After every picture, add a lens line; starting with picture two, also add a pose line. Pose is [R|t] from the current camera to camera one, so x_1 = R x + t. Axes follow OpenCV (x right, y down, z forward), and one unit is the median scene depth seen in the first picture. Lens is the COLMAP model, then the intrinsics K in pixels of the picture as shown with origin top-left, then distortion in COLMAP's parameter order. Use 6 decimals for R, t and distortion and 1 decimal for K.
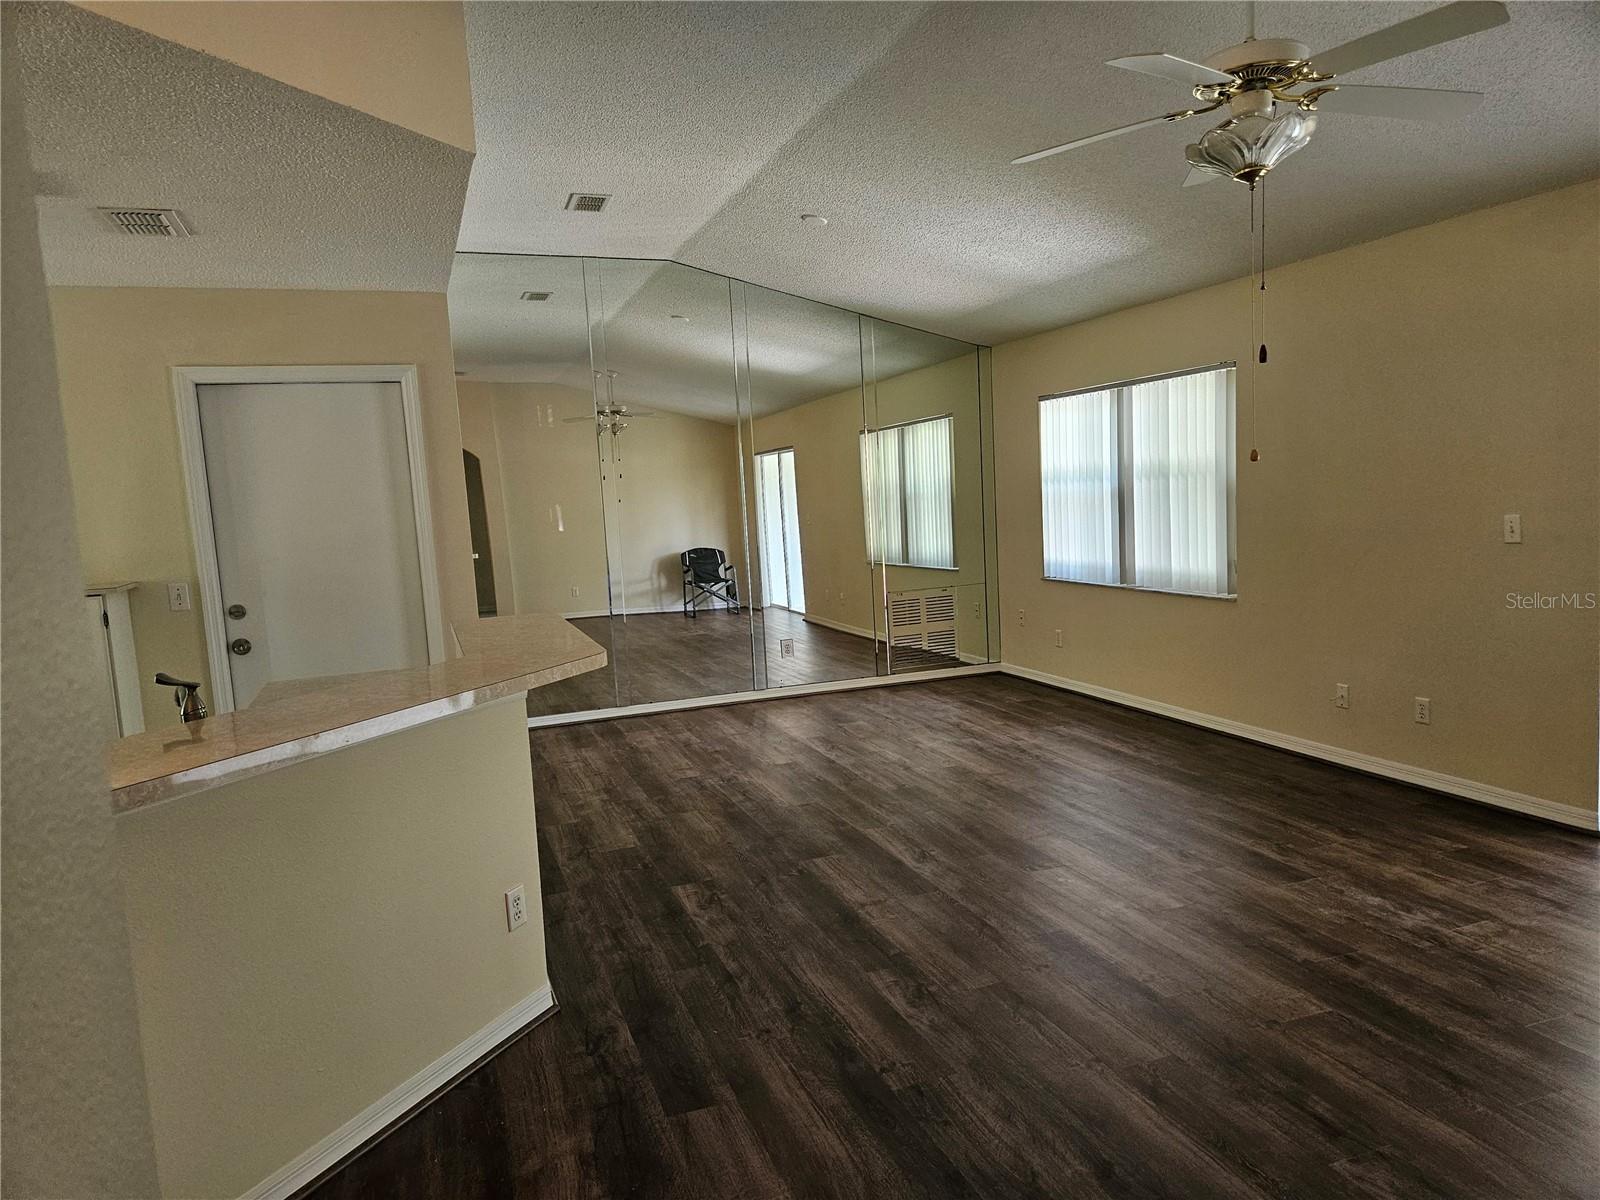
lens RADIAL K [[1048.3, 0, 795.6], [0, 1048.3, 604.2], [0, 0, 1]] dist [0.068597, -0.056976]
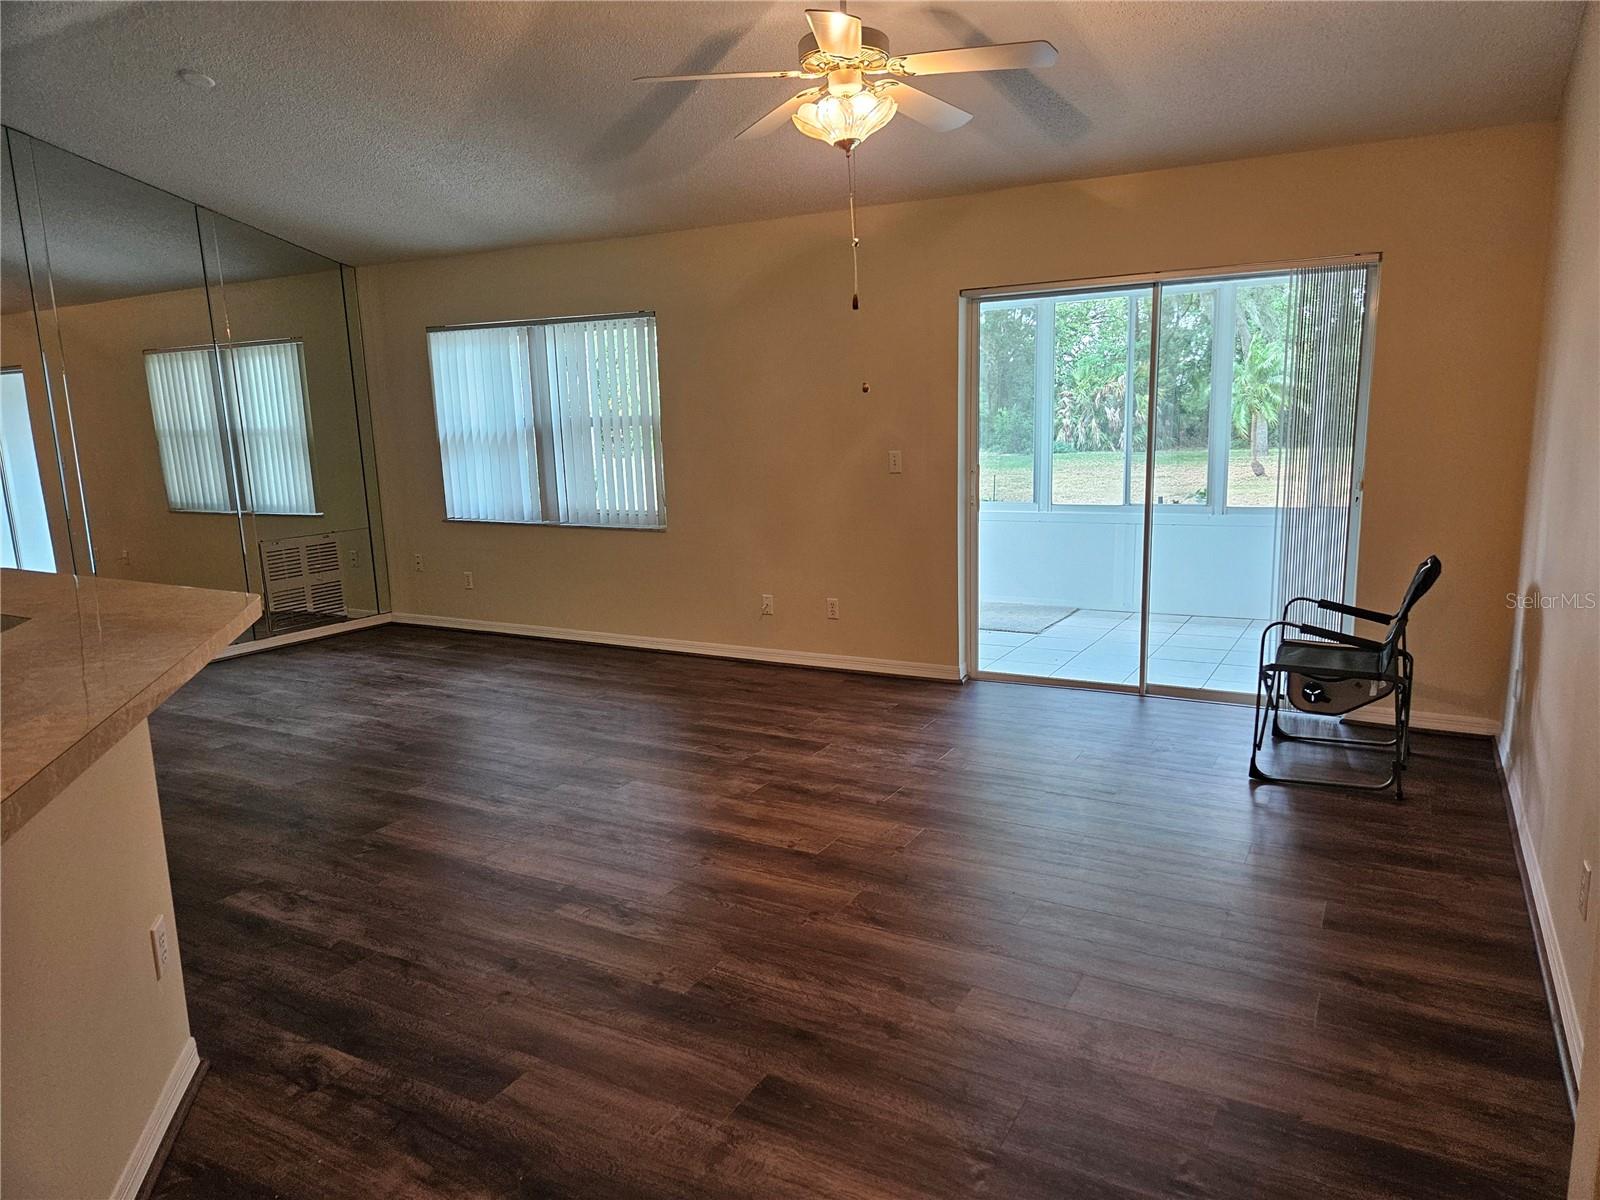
lens RADIAL K [[1048.3, 0, 795.6], [0, 1048.3, 604.2], [0, 0, 1]] dist [0.068597, -0.056976]
pose [[0.757127, -0.082171, 0.648080, -0.236574], [0.054244, 0.996539, 0.062982, 0.013646], [-0.651012, -0.012531, 0.758964, 0.084094]]
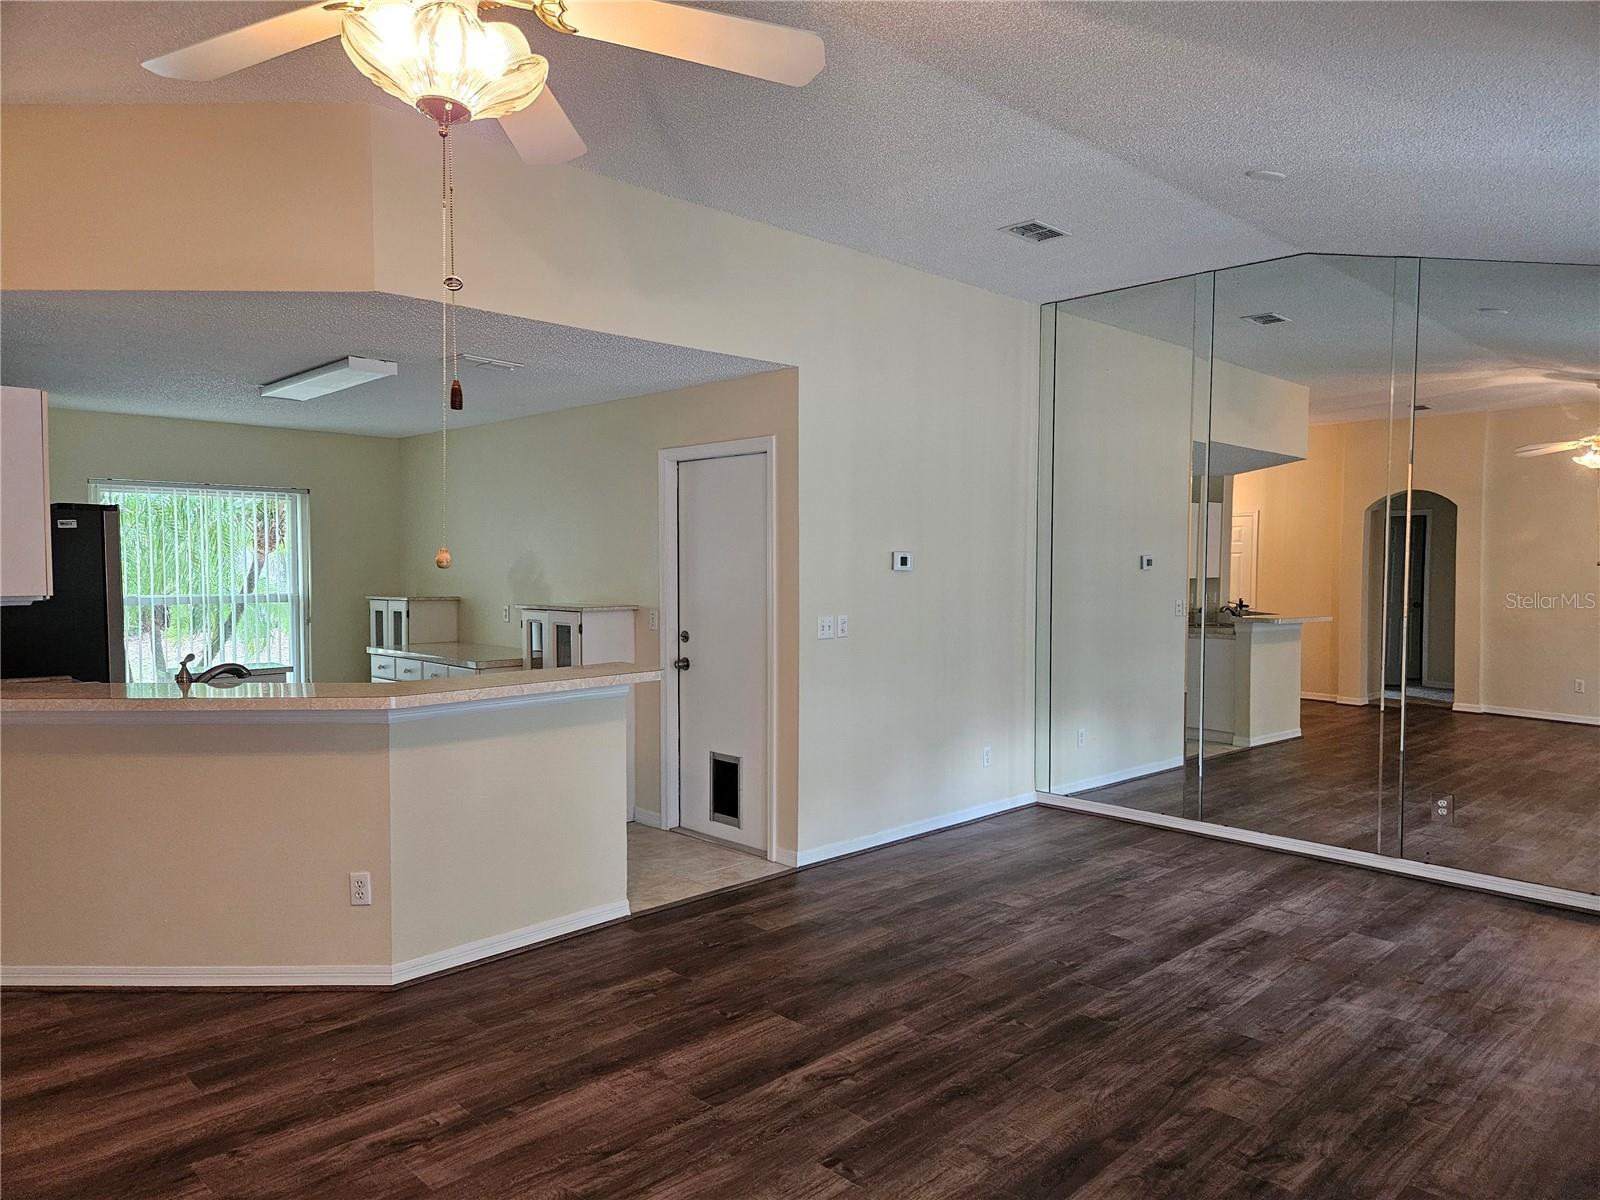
lens RADIAL K [[1048.3, 0, 795.6], [0, 1048.3, 604.2], [0, 0, 1]] dist [0.068597, -0.056976]
pose [[0.425308, 0.092129, -0.900347, 0.627871], [-0.121733, 0.991589, 0.043961, -0.097045], [0.896825, 0.090905, 0.432946, 0.533648]]
